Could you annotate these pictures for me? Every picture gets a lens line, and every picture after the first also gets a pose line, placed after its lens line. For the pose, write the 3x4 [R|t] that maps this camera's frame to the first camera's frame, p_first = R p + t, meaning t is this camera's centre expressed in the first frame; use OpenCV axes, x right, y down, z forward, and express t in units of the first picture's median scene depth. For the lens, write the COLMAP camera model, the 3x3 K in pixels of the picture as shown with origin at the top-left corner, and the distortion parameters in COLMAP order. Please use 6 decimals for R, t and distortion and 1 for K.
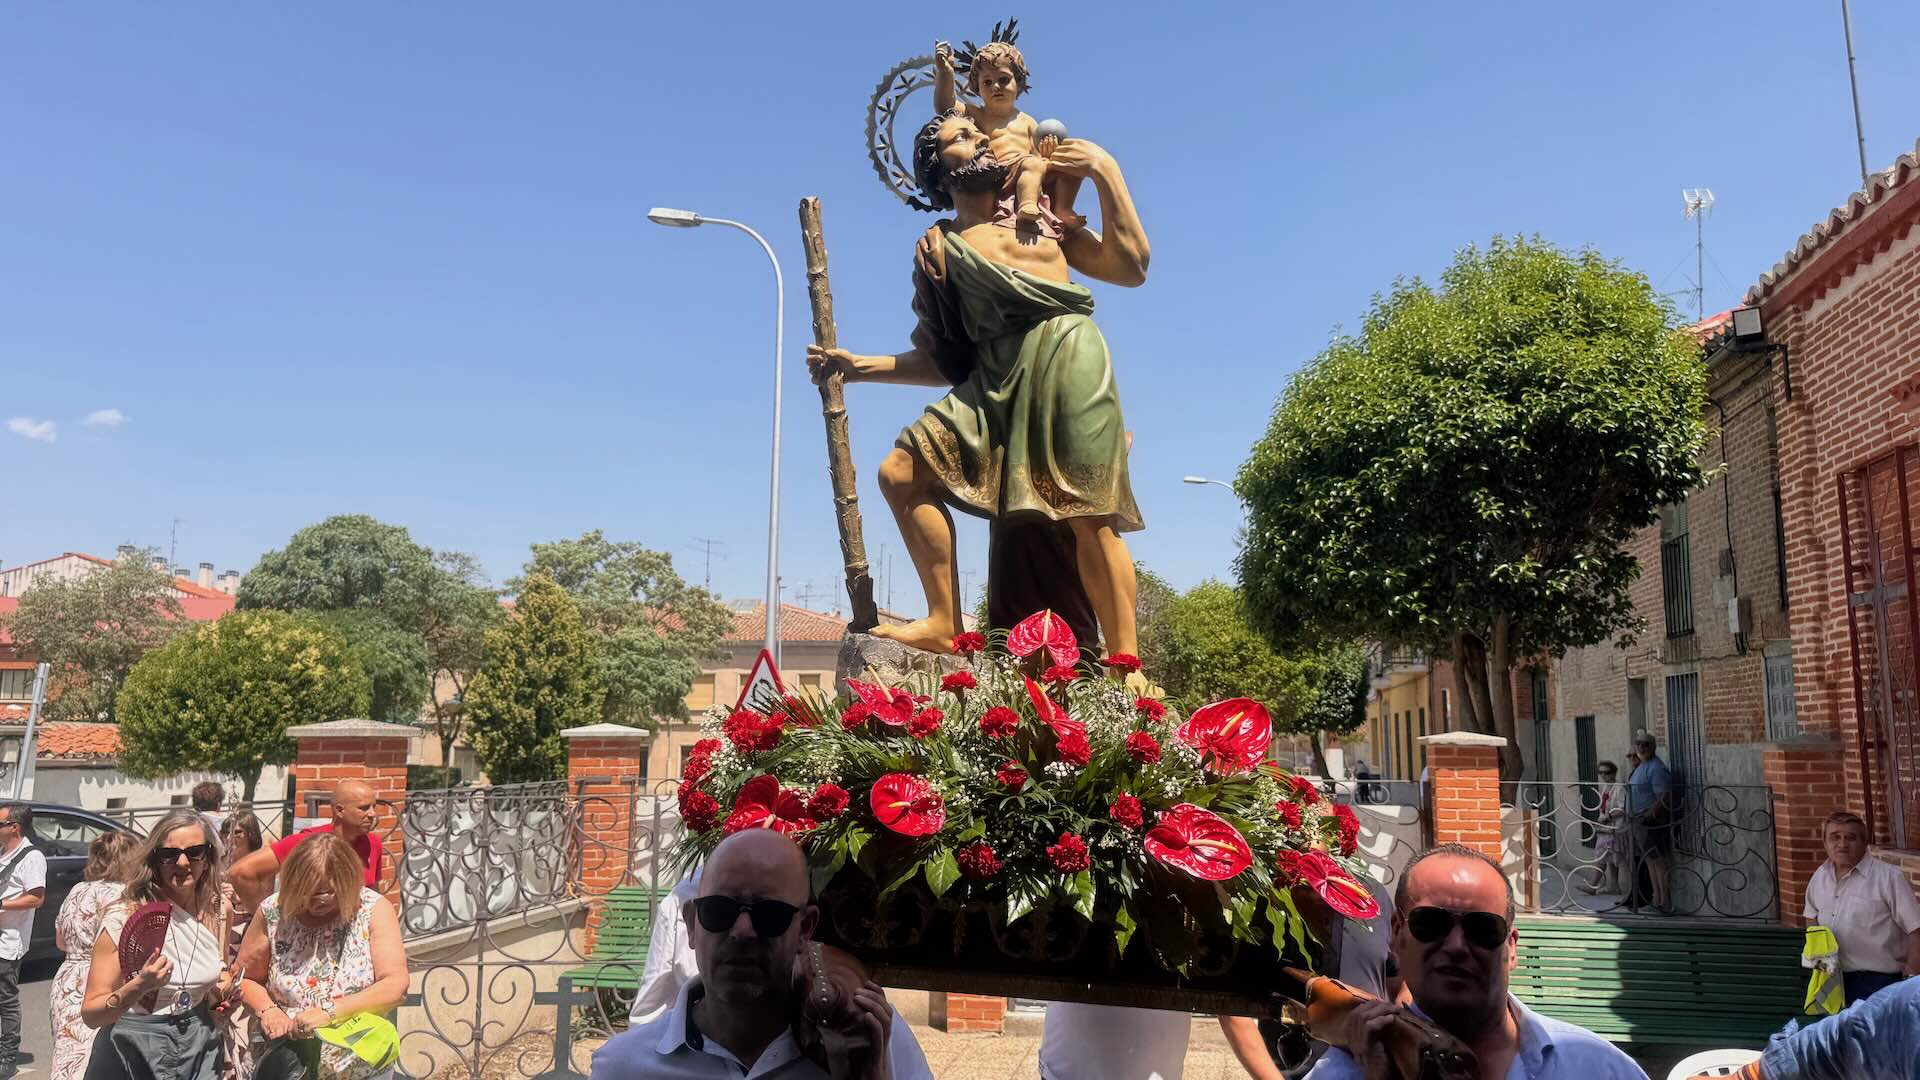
lens RADIAL K [[1335.3, 0, 936.5], [0, 1335.3, 540.7], [0, 0, 1]] dist [-0.001351, -0.022772]
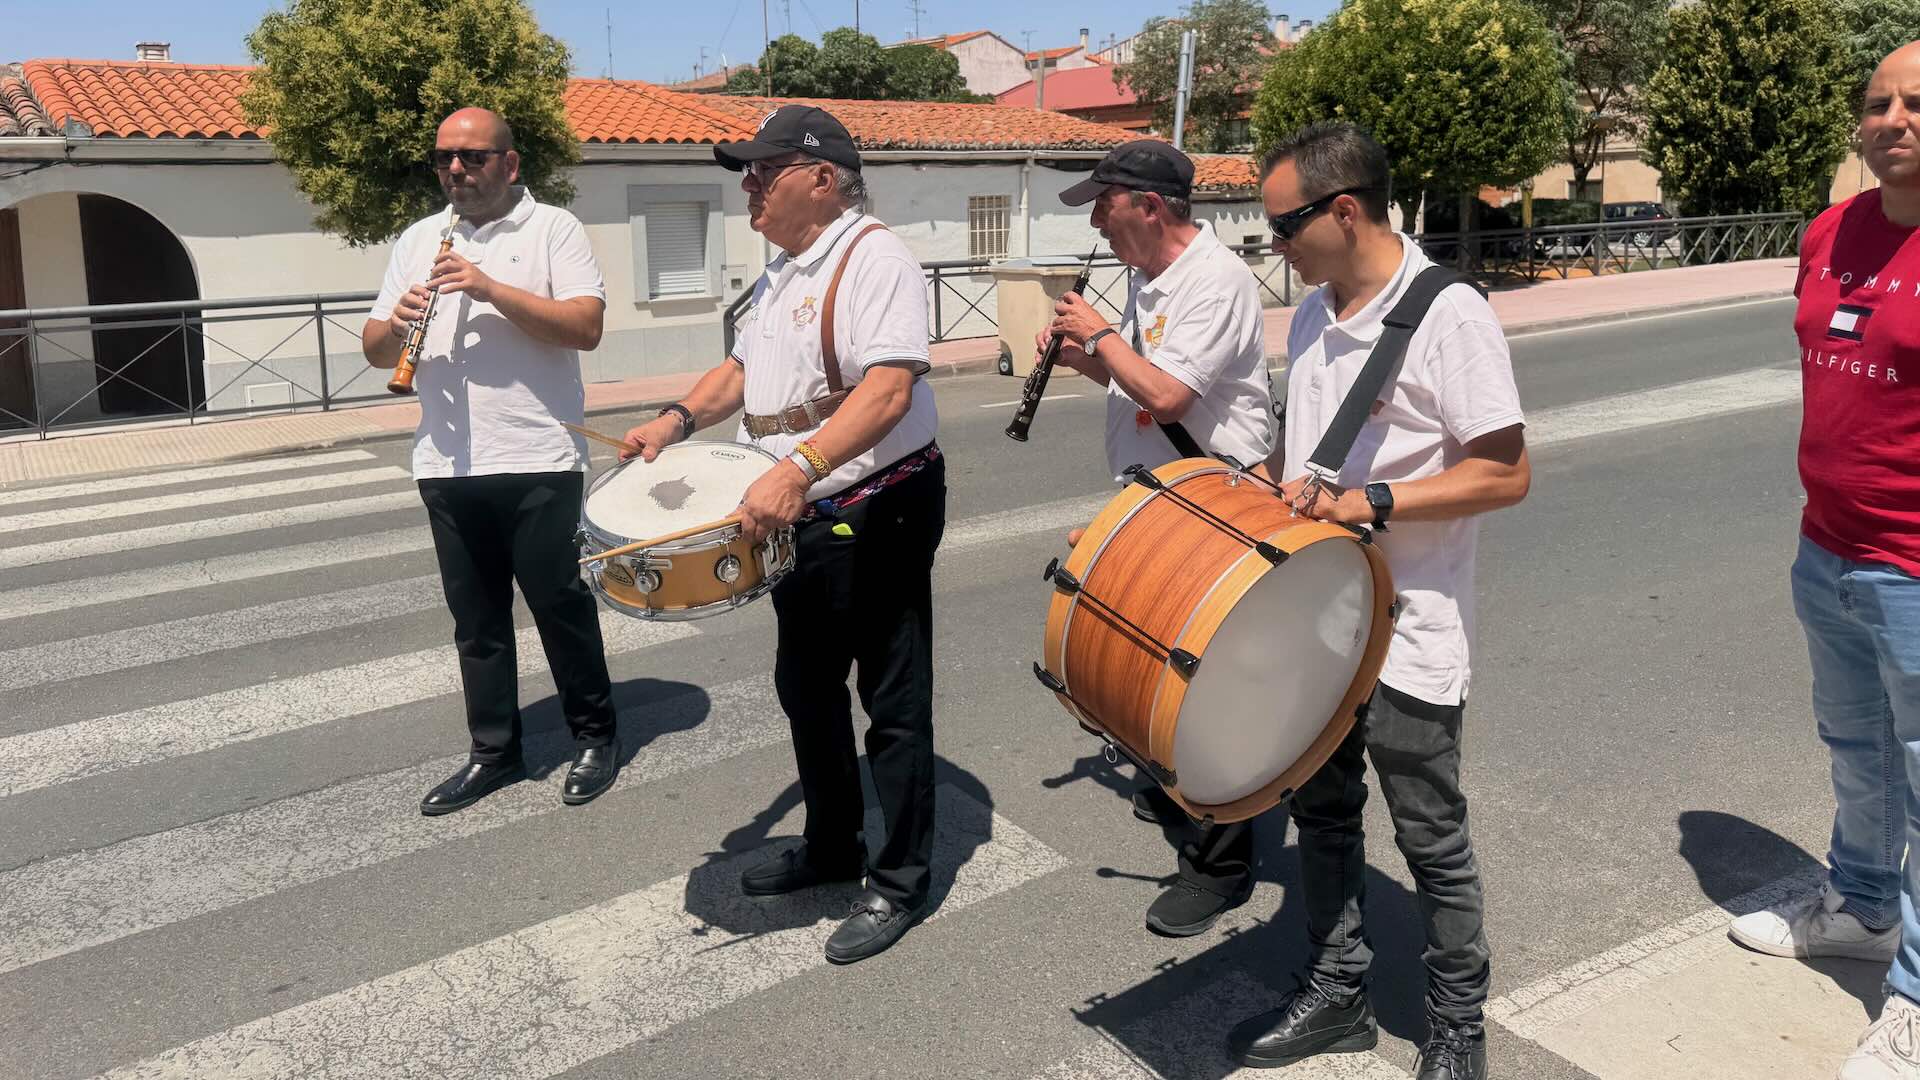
lens RADIAL K [[1335.3, 0, 936.5], [0, 1335.3, 540.7], [0, 0, 1]] dist [-0.001351, -0.022772]
pose [[0.733480, 0.141379, -0.664845, -0.111272], [0.134893, 0.928397, 0.346242, 0.033938], [0.666192, -0.343644, 0.661889, 0.149636]]
